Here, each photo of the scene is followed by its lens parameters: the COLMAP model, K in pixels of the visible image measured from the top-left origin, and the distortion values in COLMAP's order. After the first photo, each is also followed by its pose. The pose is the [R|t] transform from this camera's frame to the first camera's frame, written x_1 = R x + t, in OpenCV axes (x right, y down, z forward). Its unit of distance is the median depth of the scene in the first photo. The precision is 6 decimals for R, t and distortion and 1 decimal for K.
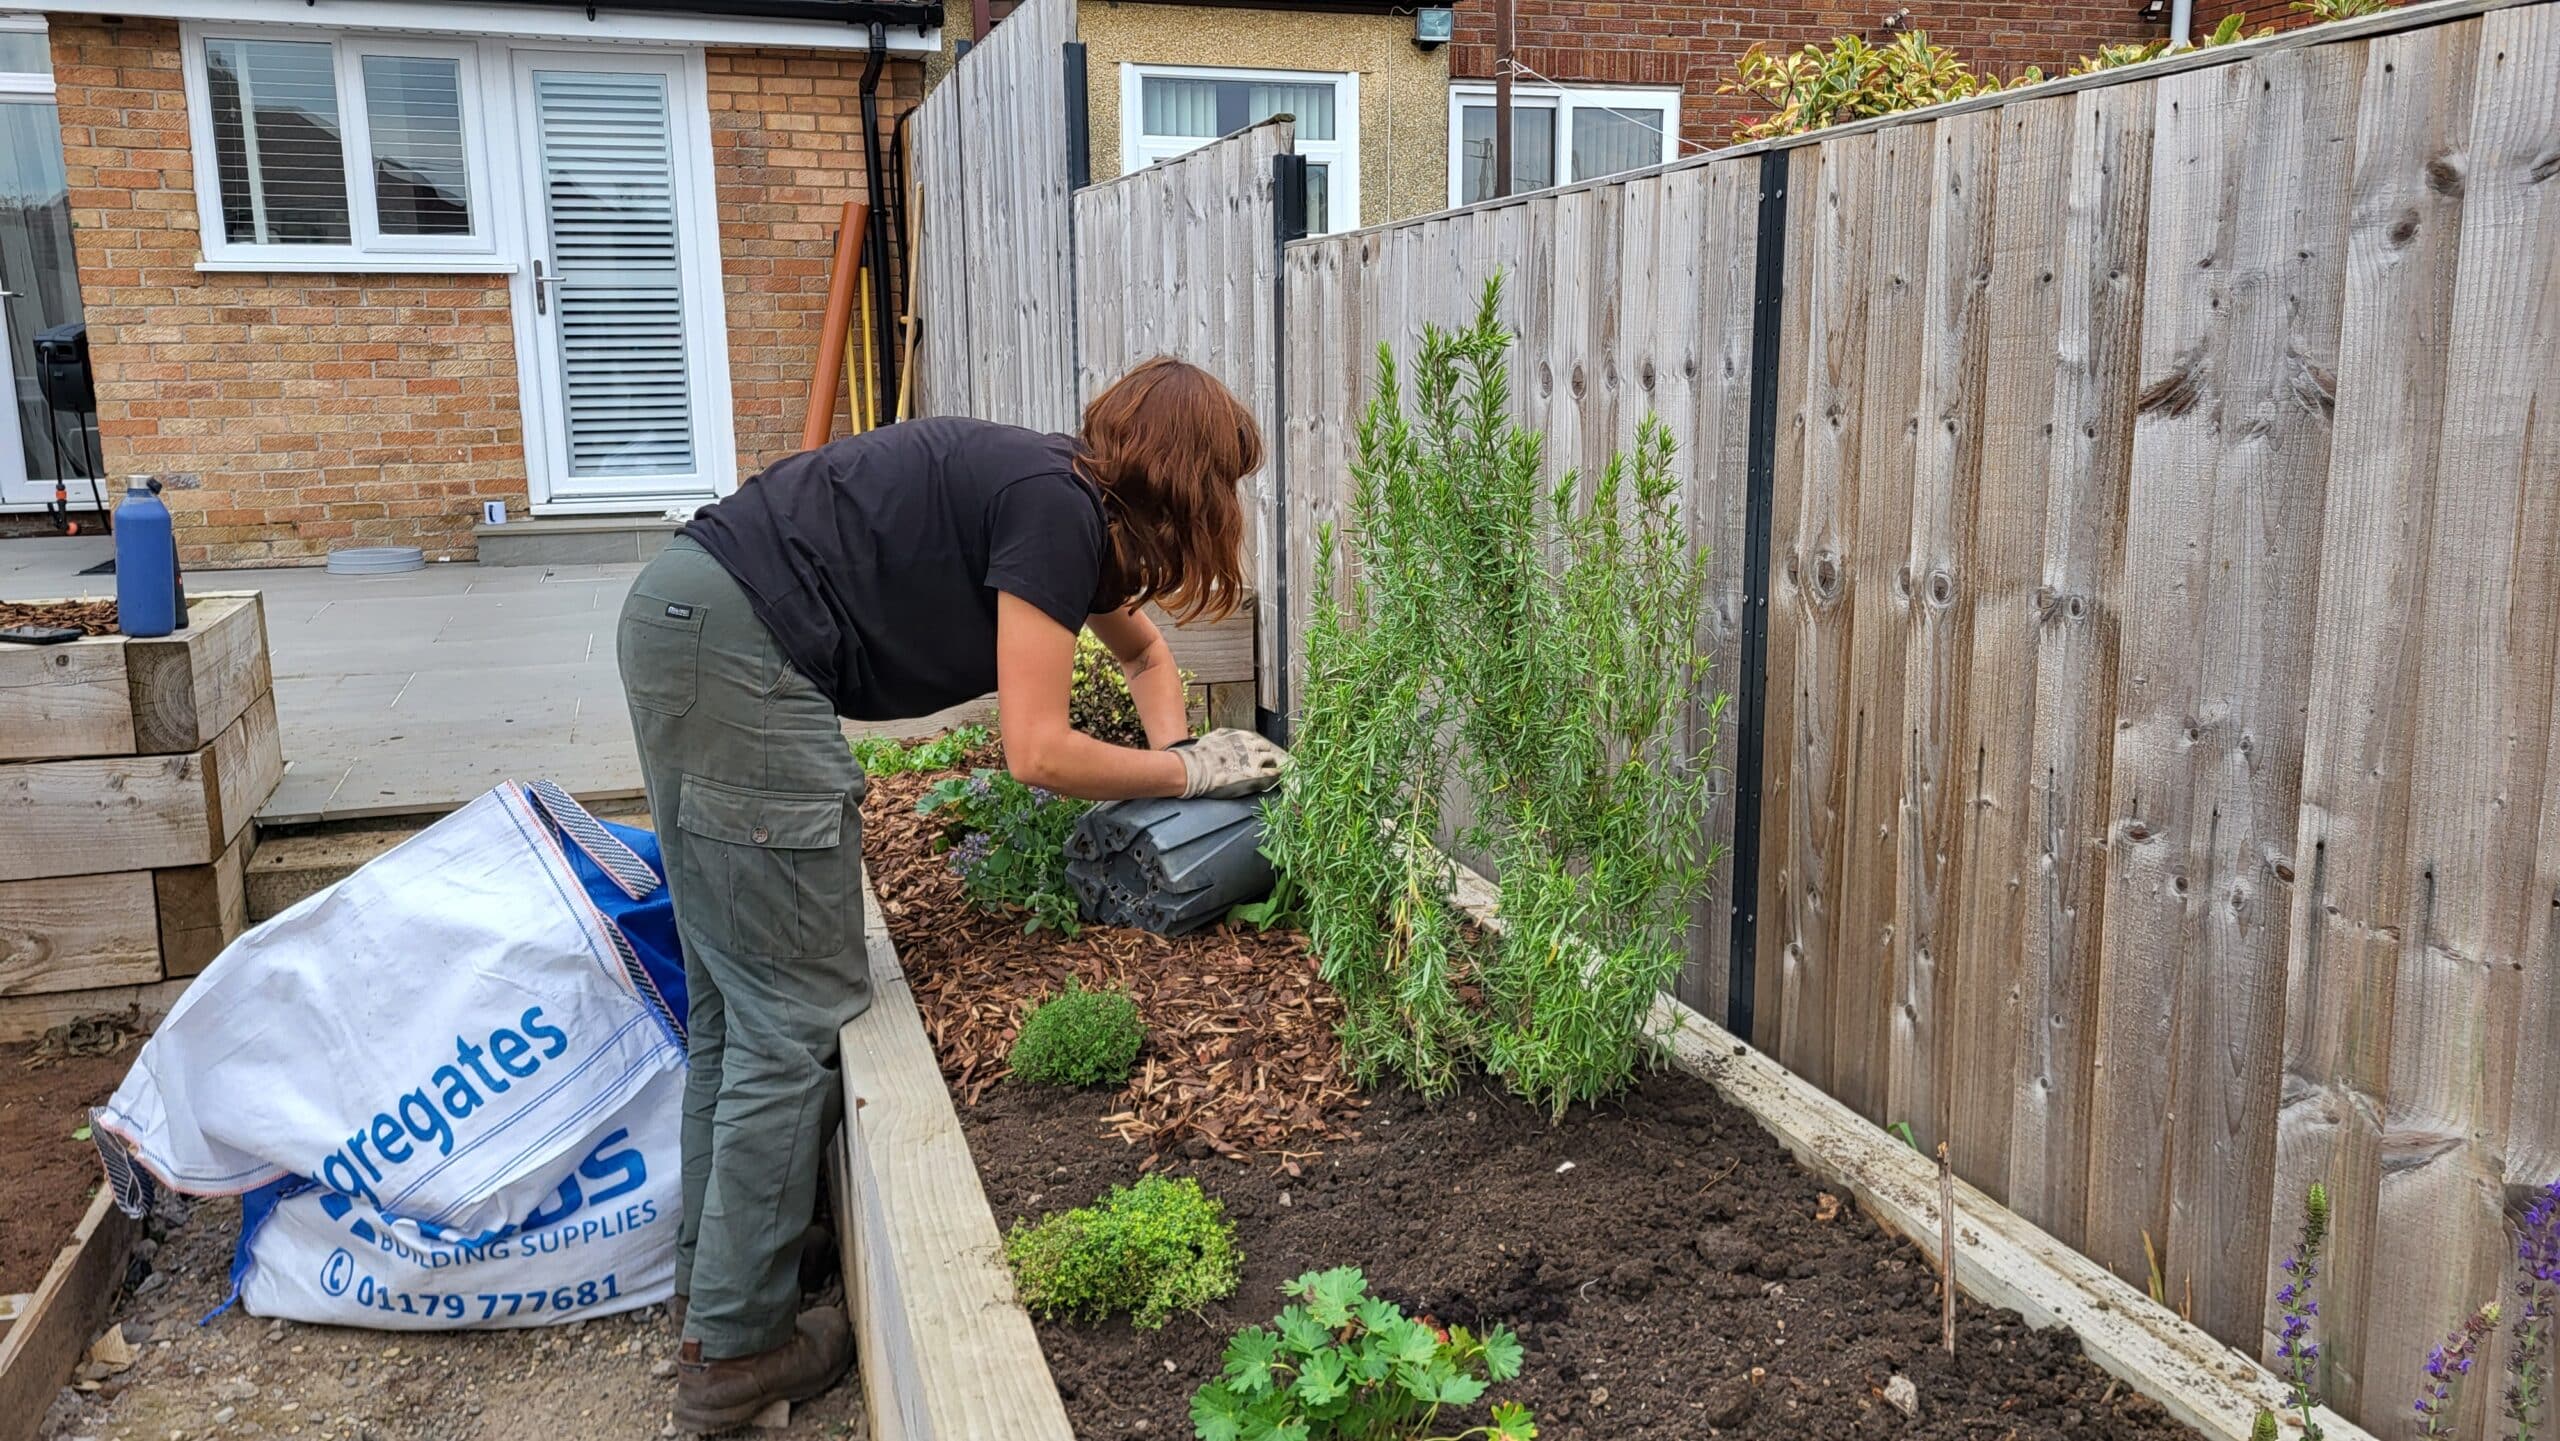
lens RADIAL K [[1918.5, 0, 1282.5], [0, 1918.5, 716.0], [0, 0, 1]] dist [0.068964, -0.049464]
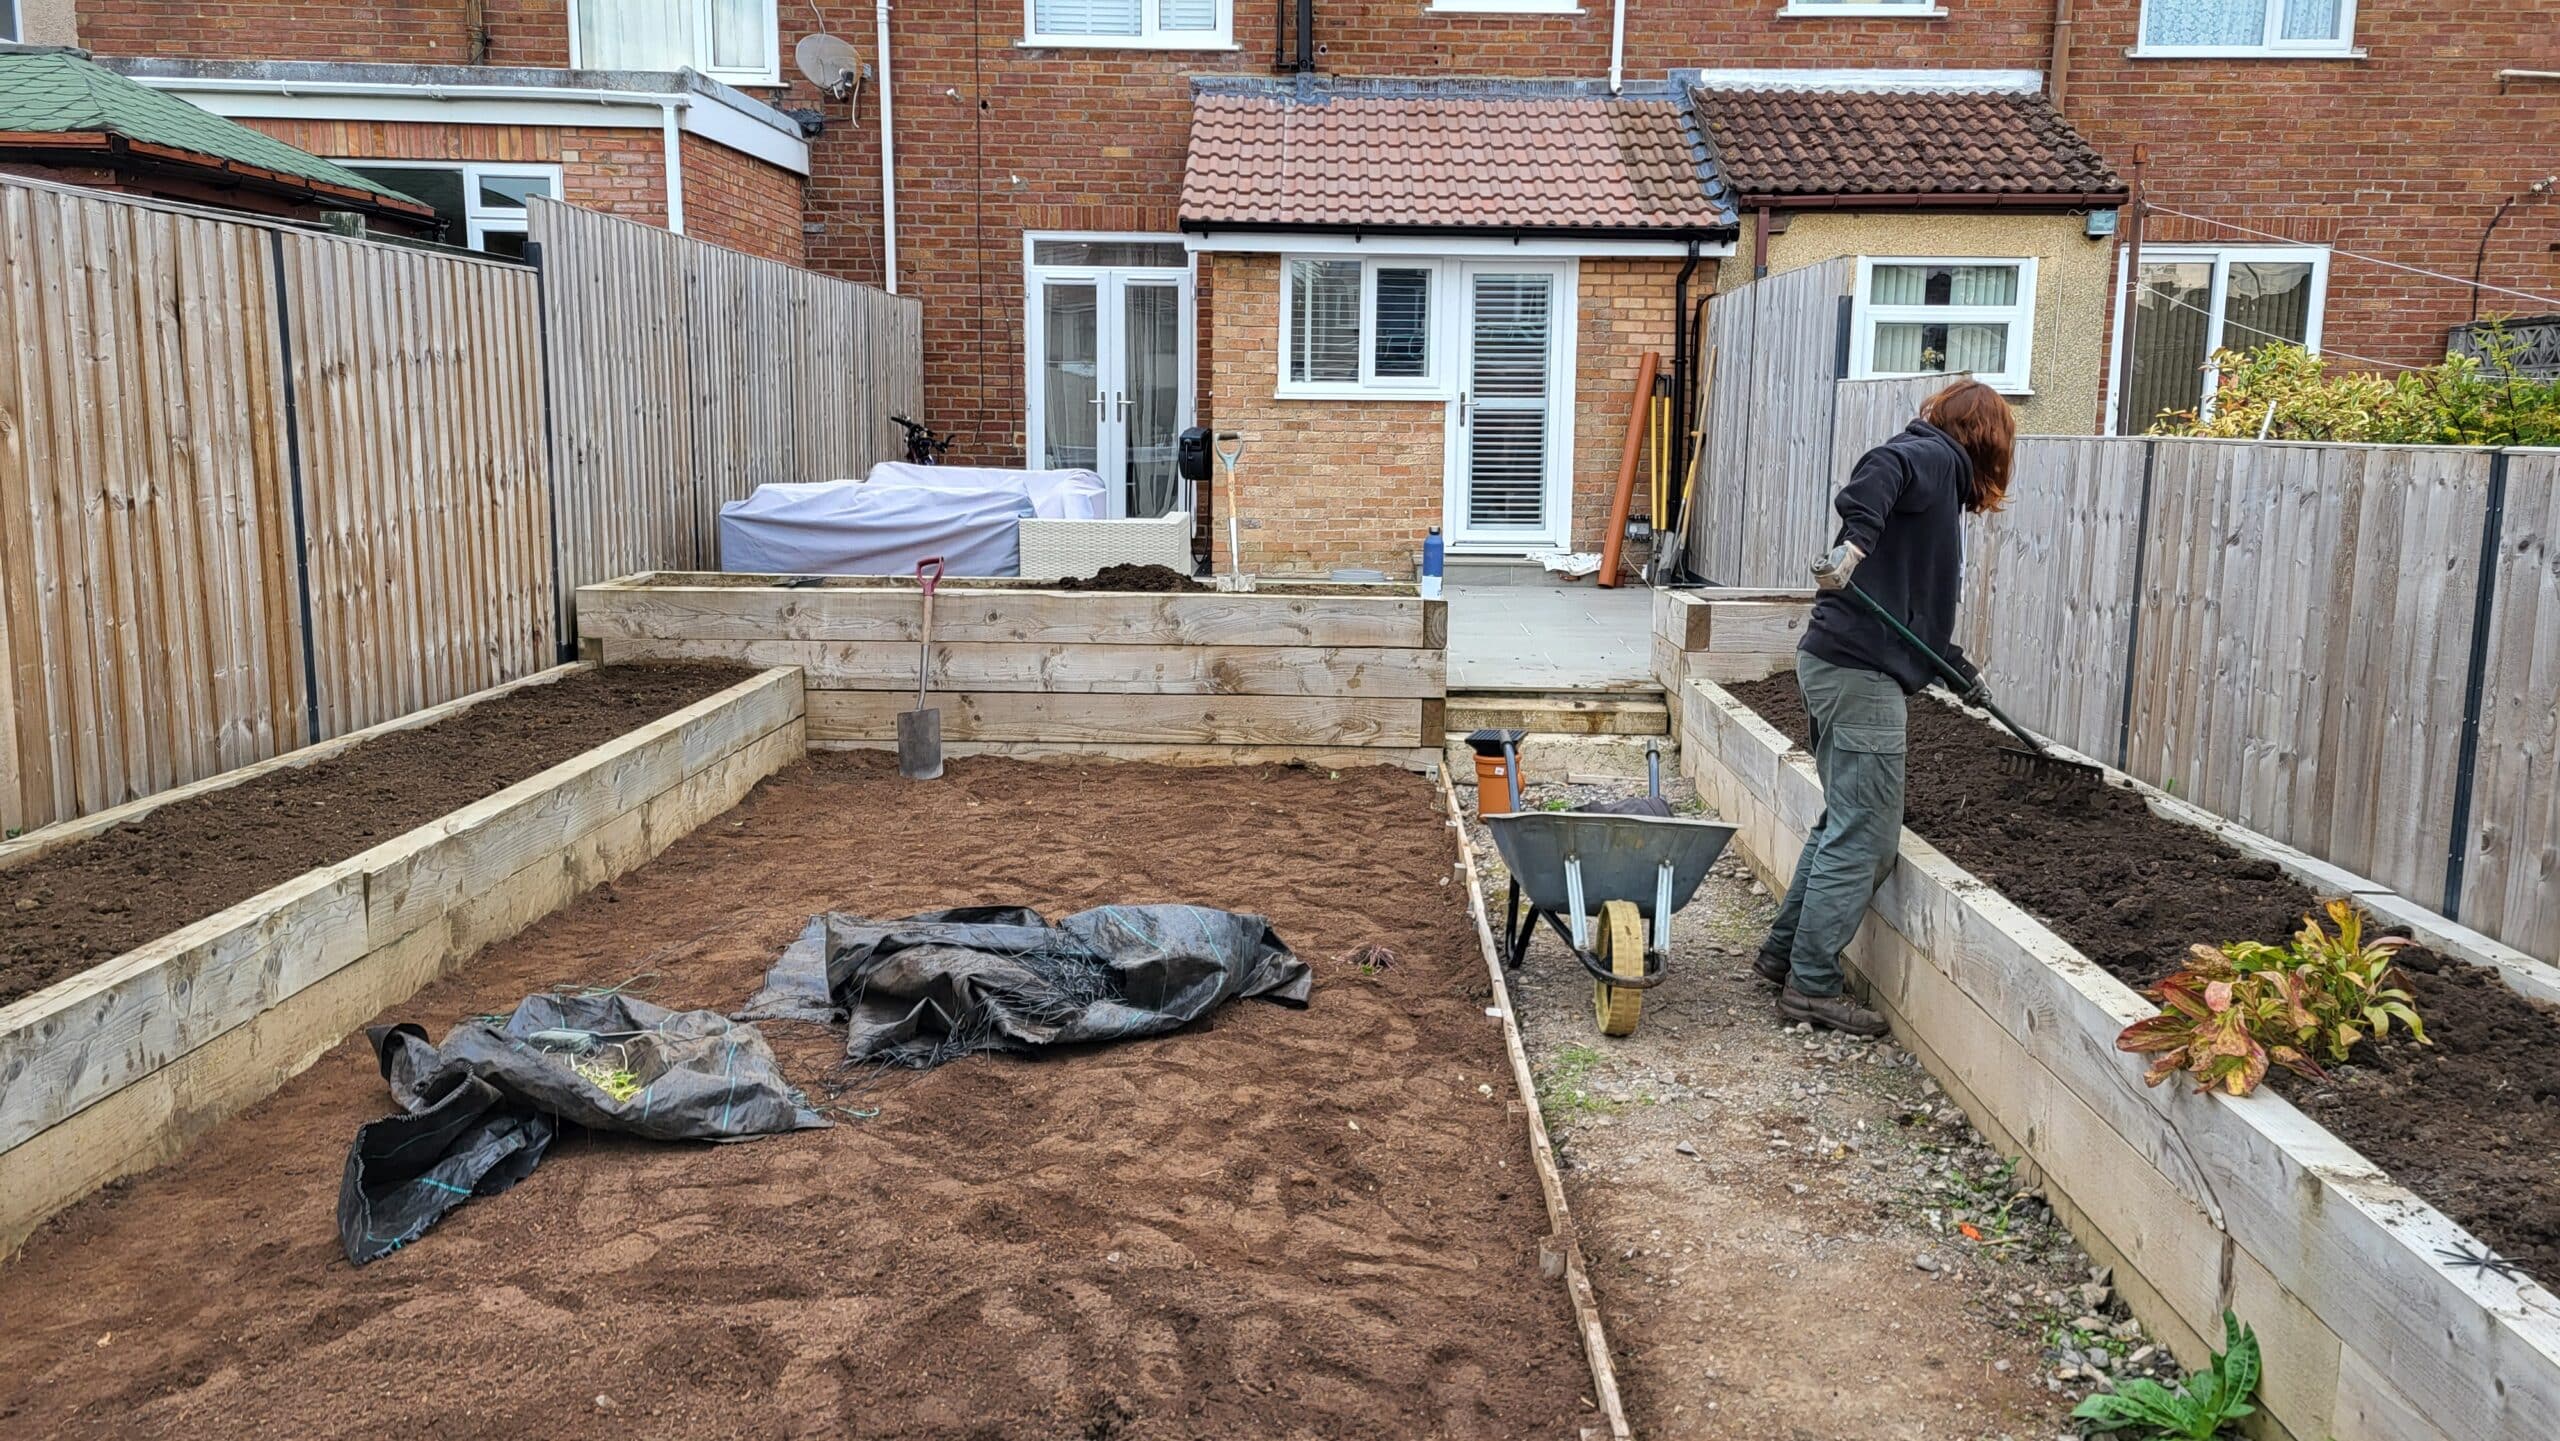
lens RADIAL K [[1918.5, 0, 1300.6], [0, 1918.5, 711.3], [0, 0, 1]] dist [0.068964, -0.049464]
pose [[0.946022, 0.073170, -0.315735, 0.003138], [-0.082972, 0.996395, -0.017695, 0.065808], [0.313302, 0.042937, 0.948682, -0.543804]]
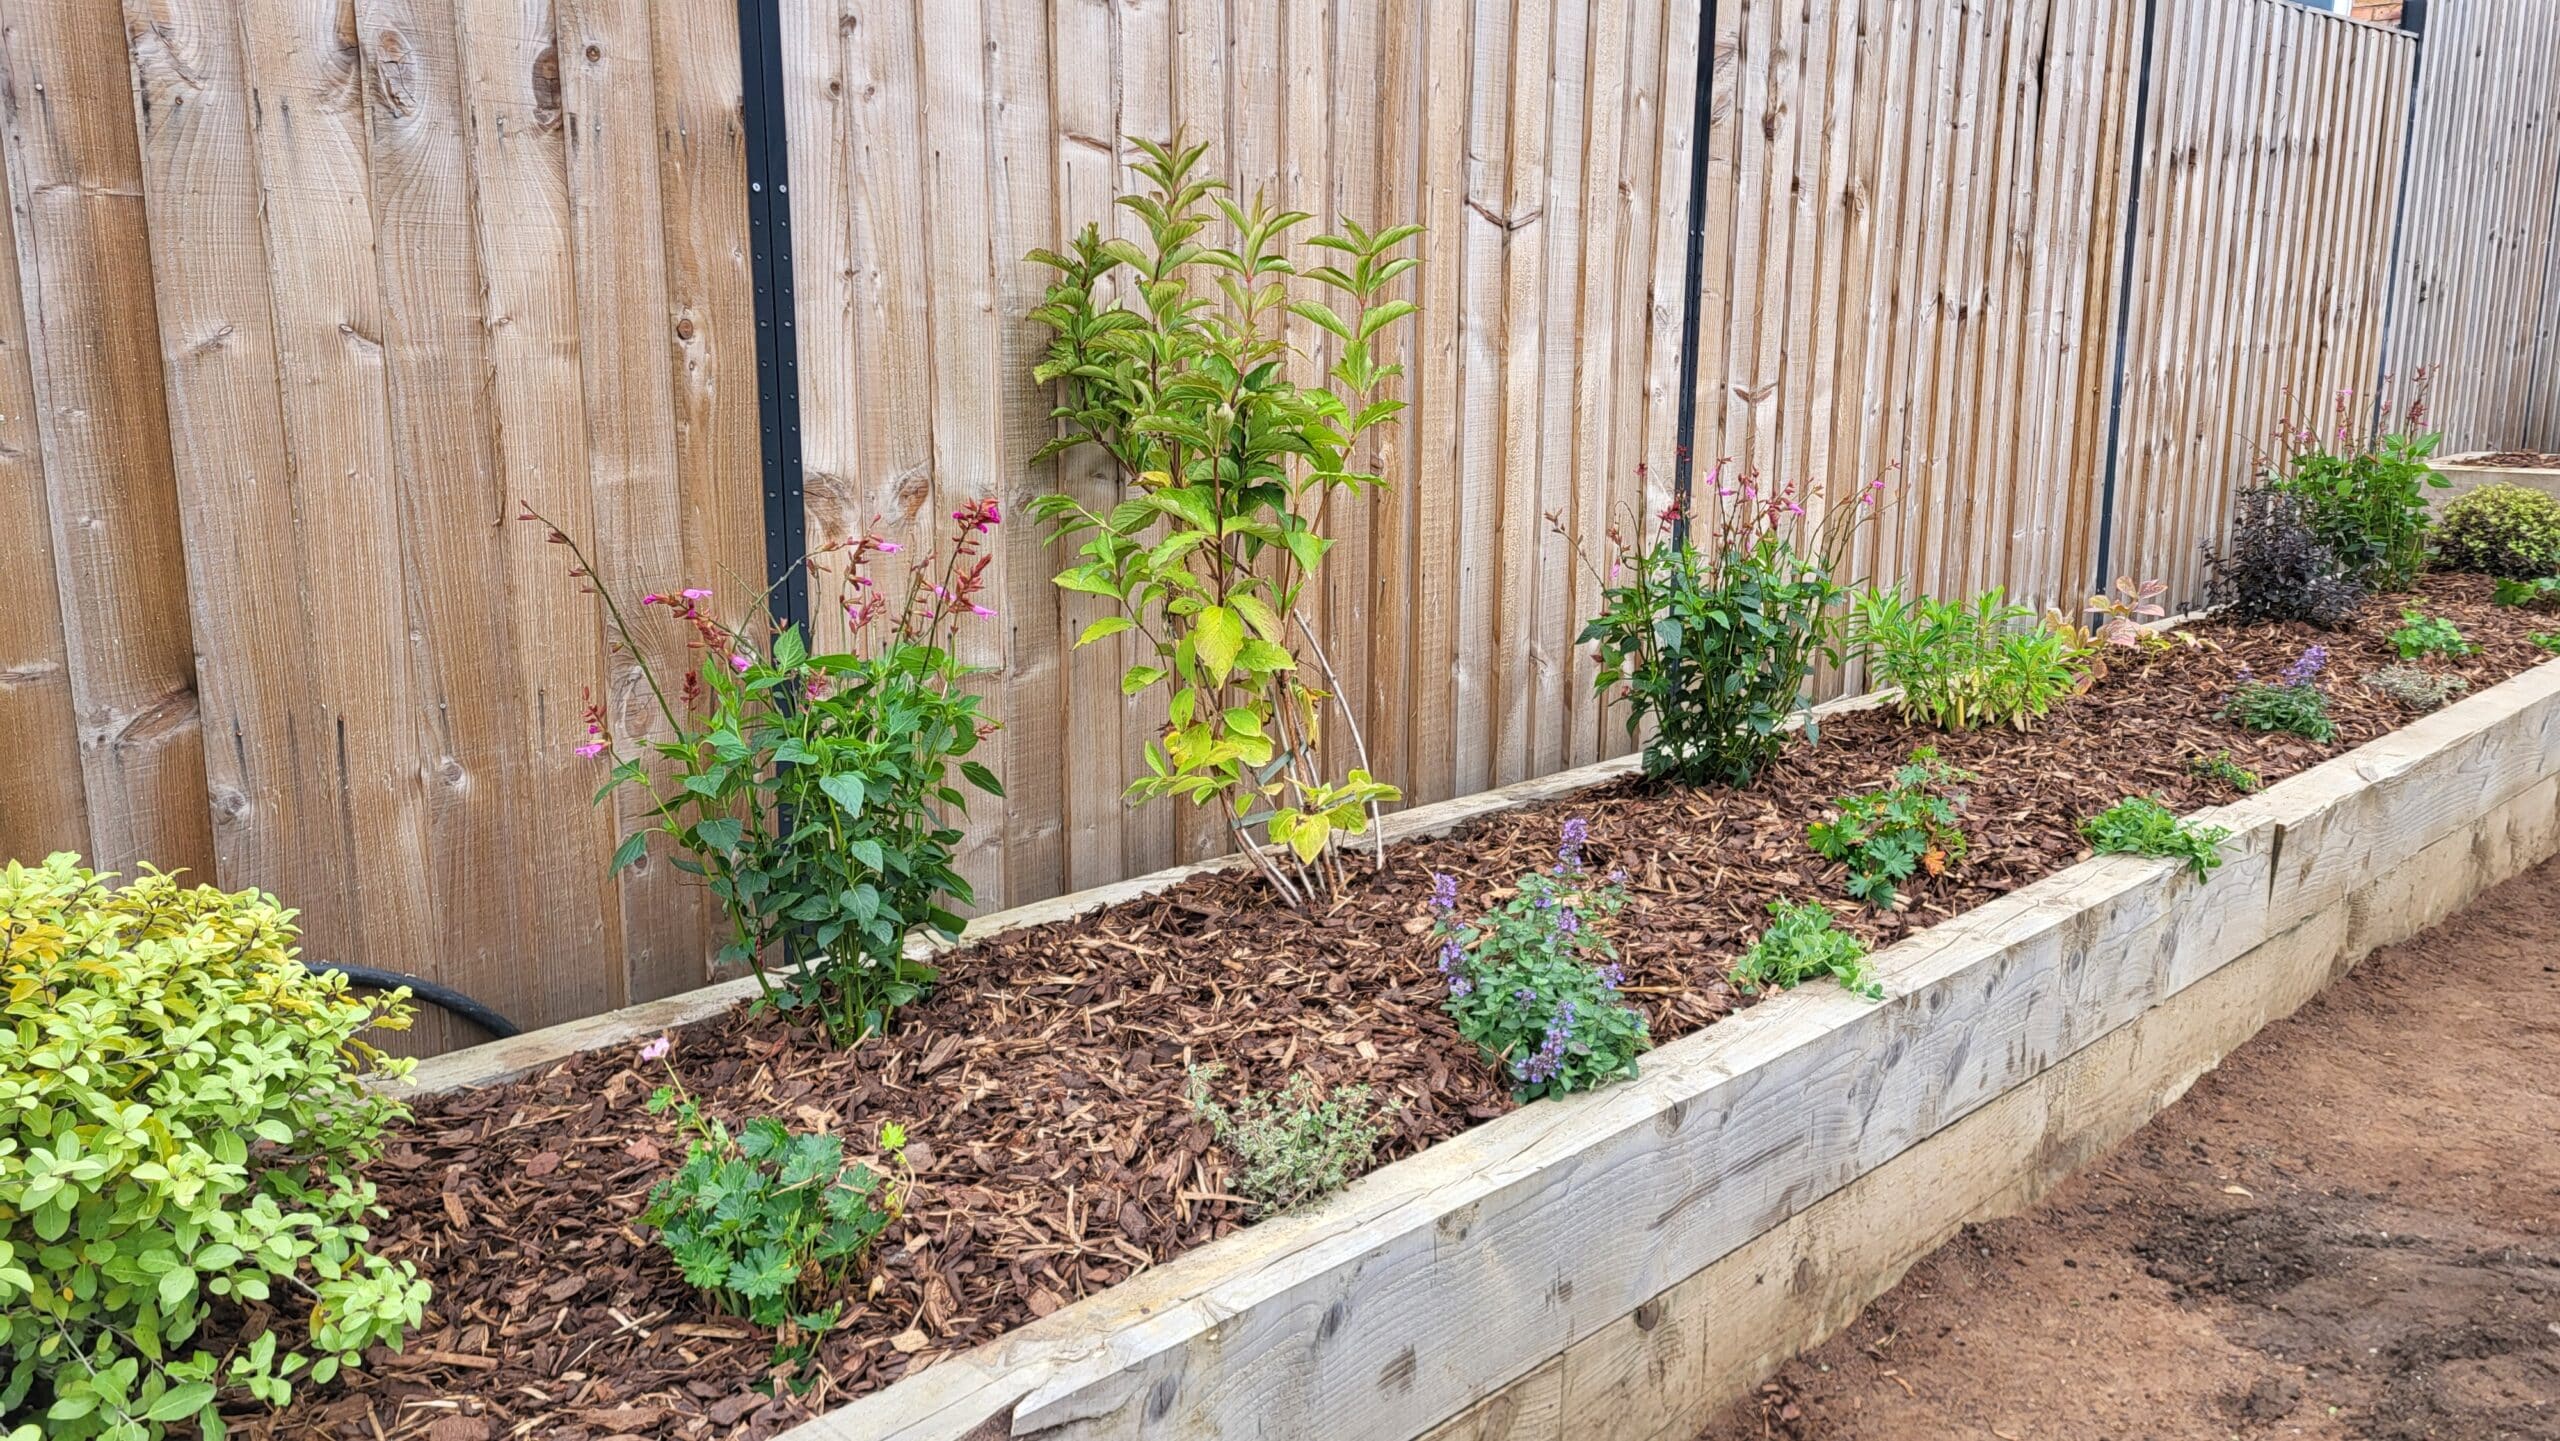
lens RADIAL K [[1918.5, 0, 1299.1], [0, 1918.5, 701.2], [0, 0, 1]] dist [0.068964, -0.049464]
pose [[0.456895, 0.183775, -0.870330, -0.191351], [-0.170207, 0.978409, 0.117243, 0.089633], [0.873085, 0.094569, 0.478310, -0.442616]]
